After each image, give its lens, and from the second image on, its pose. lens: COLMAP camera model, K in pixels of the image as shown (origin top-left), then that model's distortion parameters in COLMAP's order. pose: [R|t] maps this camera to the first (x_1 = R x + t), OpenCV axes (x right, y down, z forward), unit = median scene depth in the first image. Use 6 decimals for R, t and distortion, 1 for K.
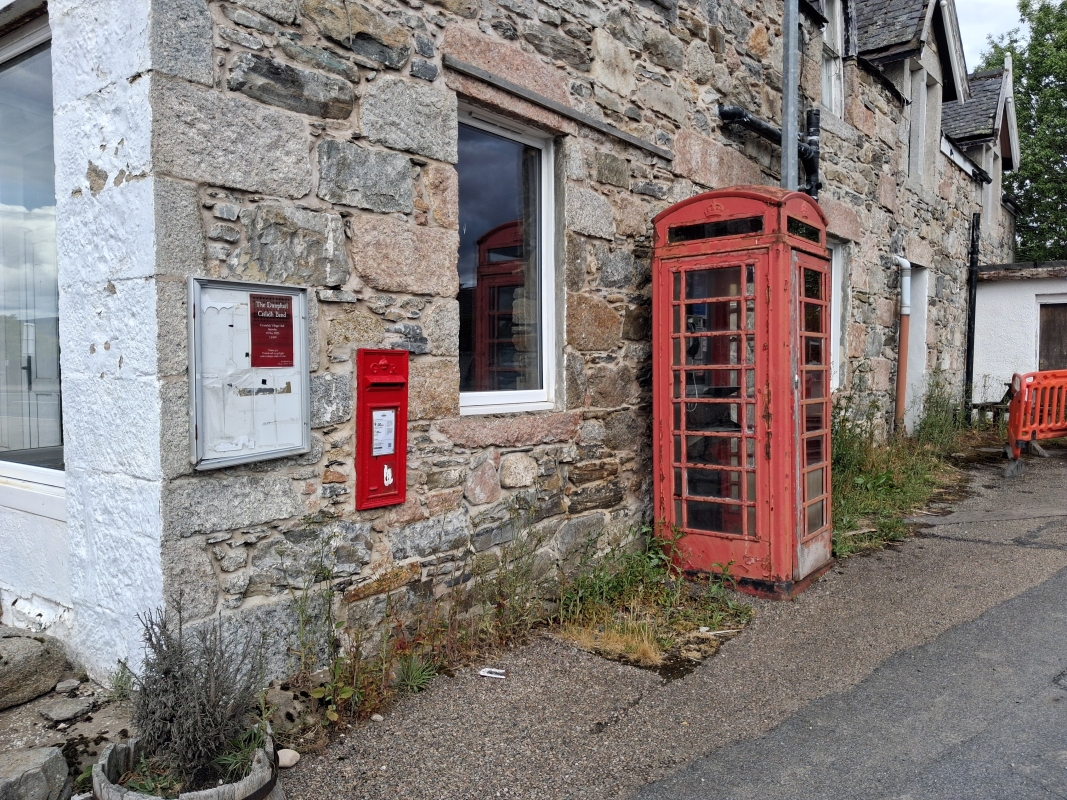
lens RADIAL K [[789.7, 0, 530.7], [0, 789.7, 392.7], [0, 0, 1]] dist [0.094779, -0.269558]
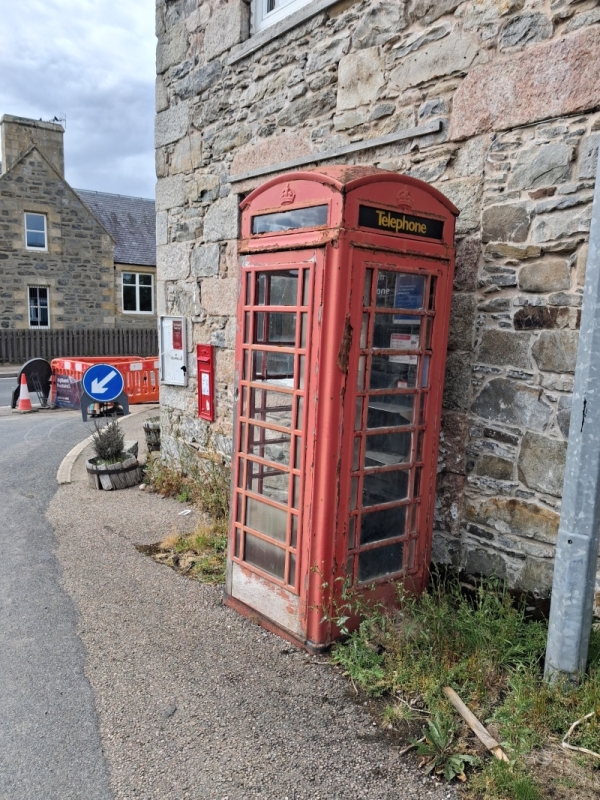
lens RADIAL K [[592.1, 0, 300.2], [0, 592.1, 410.0], [0, 0, 1]] dist [0.094779, -0.269558]
pose [[-0.190045, 0.140442, -0.971678, 0.909414], [-0.068391, 0.985418, 0.155804, -0.101070], [0.979390, 0.096064, -0.177669, 1.076755]]
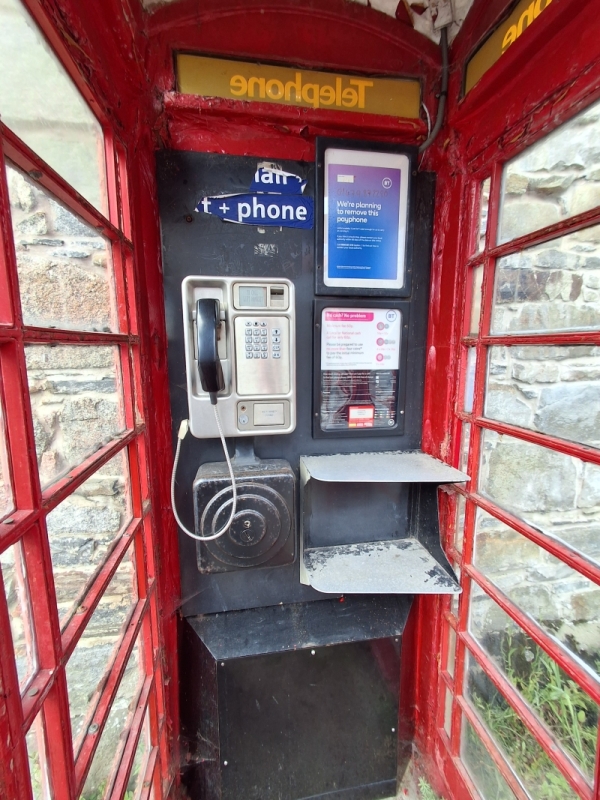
lens RADIAL K [[353.4, 0, 300.0], [0, 353.4, 400.0], [0, 0, 1]] dist [0.002143, 0.000292]
pose [[0.739702, 0.112687, -0.663432, 0.334141], [-0.023935, 0.989661, 0.141412, -0.066840], [0.672509, -0.088723, 0.734752, 0.898488]]
